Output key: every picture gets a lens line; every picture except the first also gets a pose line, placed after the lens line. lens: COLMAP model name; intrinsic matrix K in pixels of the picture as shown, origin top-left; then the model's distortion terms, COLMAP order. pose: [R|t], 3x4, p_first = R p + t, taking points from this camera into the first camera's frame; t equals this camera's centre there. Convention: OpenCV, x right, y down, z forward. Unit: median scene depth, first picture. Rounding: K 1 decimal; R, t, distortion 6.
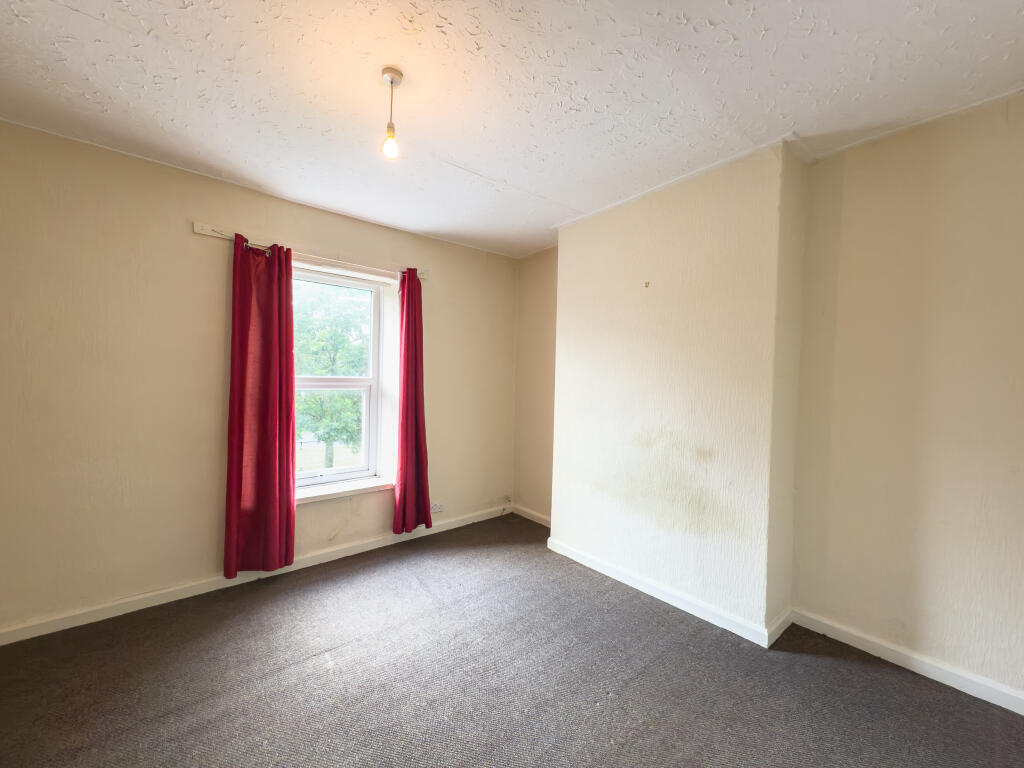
lens RADIAL K [[413.6, 0, 511.0], [0, 413.6, 383.9], [0, 0, 1]] dist [-0.003263, -0.000108]
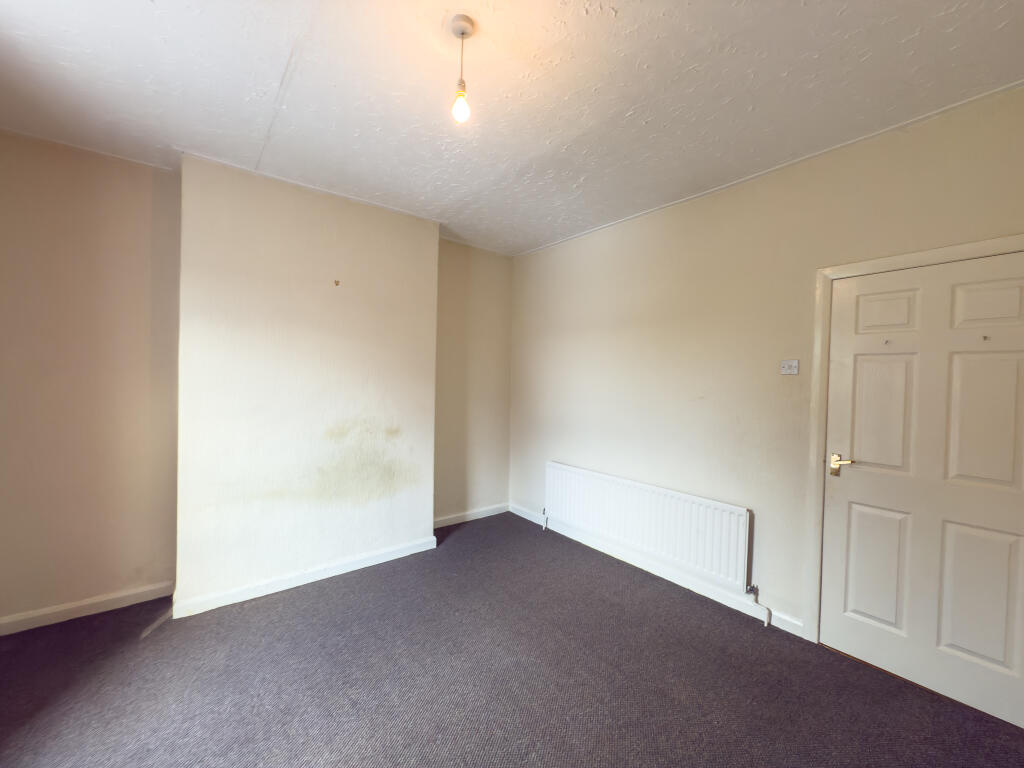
lens RADIAL K [[413.1, 0, 513.6], [0, 413.1, 384.5], [0, 0, 1]] dist [-0.001277, -0.000197]
pose [[0.012137, -0.030588, 0.999458, -0.716938], [-0.004579, 0.999520, 0.030645, -0.017835], [-0.999916, -0.004948, 0.011992, 0.542470]]
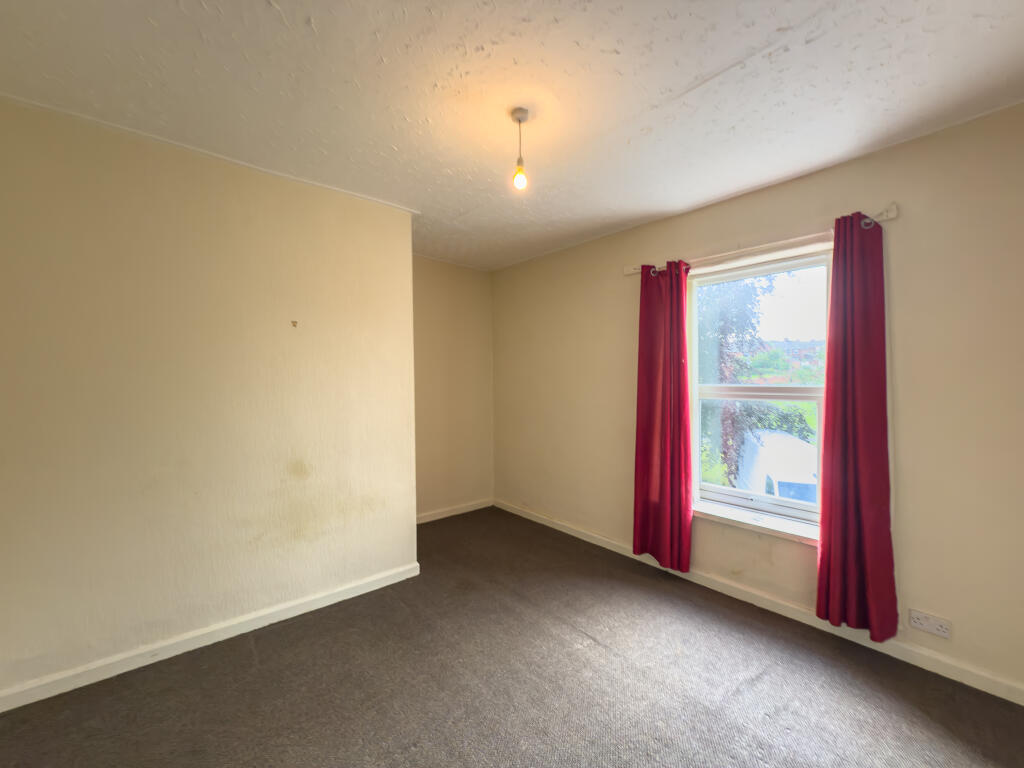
lens RADIAL K [[413.6, 0, 511.0], [0, 413.6, 383.9], [0, 0, 1]] dist [-0.003263, -0.000108]
pose [[-0.009682, -0.006704, -0.999931, 0.500945], [-0.008671, 0.999940, -0.006620, -0.011767], [0.999916, 0.008606, -0.009739, 0.611506]]
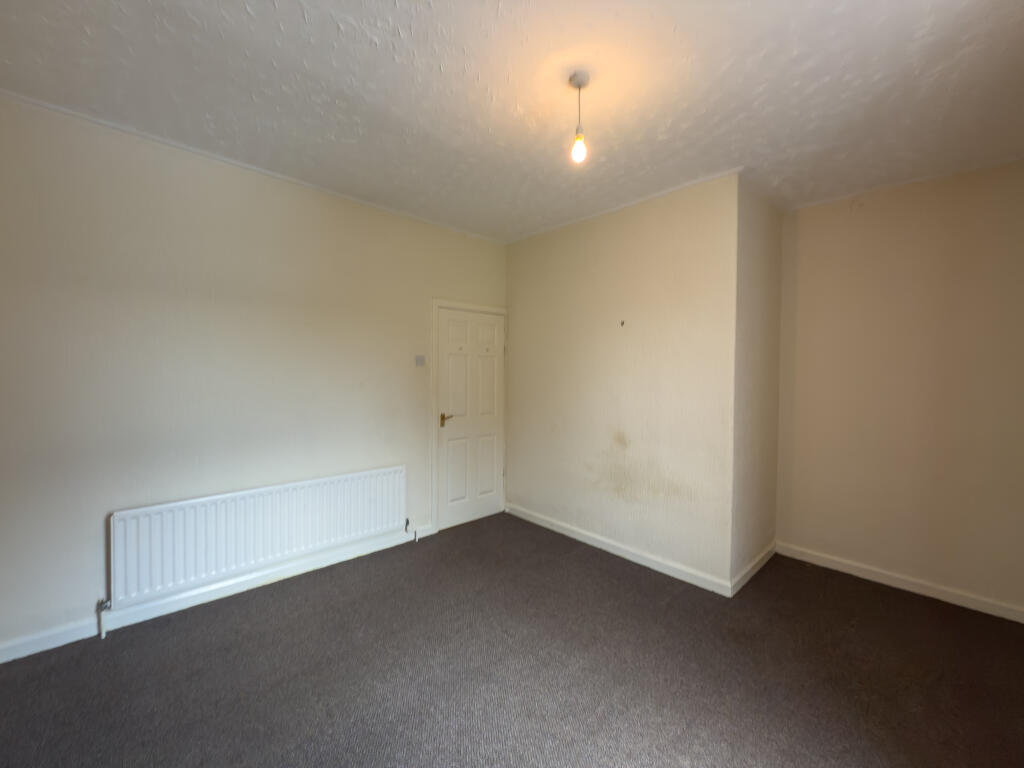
lens RADIAL K [[411.5, 0, 508.4], [0, 411.5, 383.3], [0, 0, 1]] dist [-0.002598, -0.000086]
pose [[-0.998205, -0.024272, -0.054748, -0.045641], [-0.026769, 0.998612, 0.045350, -0.025605], [0.053571, 0.046734, -0.997470, 1.261712]]
